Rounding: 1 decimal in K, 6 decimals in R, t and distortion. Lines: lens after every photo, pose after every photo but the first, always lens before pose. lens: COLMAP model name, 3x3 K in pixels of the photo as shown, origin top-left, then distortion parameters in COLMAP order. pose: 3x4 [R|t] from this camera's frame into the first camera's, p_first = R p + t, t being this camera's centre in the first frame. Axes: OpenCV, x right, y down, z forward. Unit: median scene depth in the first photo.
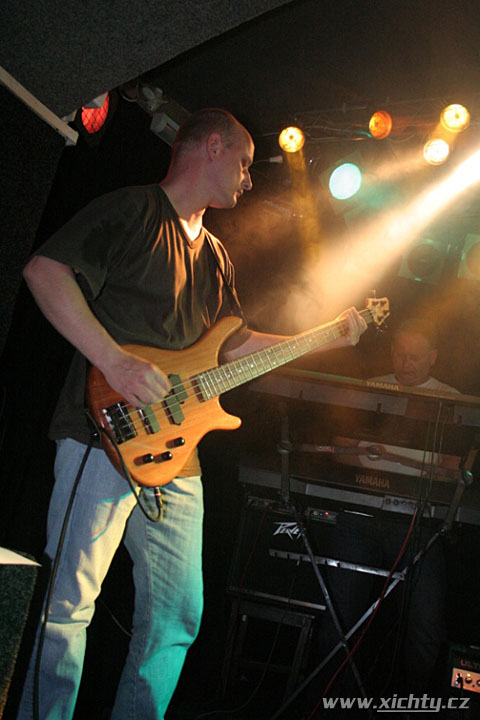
lens RADIAL K [[723.3, 0, 240.0], [0, 723.3, 360.0], [0, 0, 1]] dist [-0.083182, 0.028822]
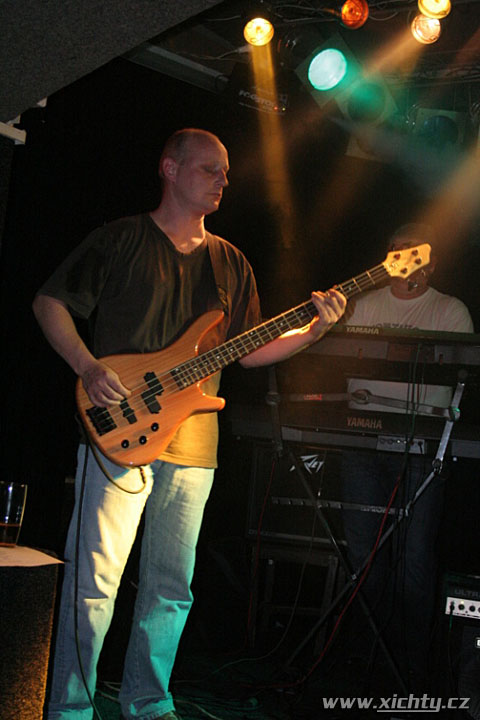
lens RADIAL K [[1065.6, 0, 240.0], [0, 1065.6, 360.0], [0, 0, 1]] dist [-0.013957, -0.039394]
pose [[0.992822, -0.107201, -0.053030, 0.100410], [0.114626, 0.979426, 0.166089, -0.180258], [0.034134, -0.170975, 0.984684, -0.438743]]
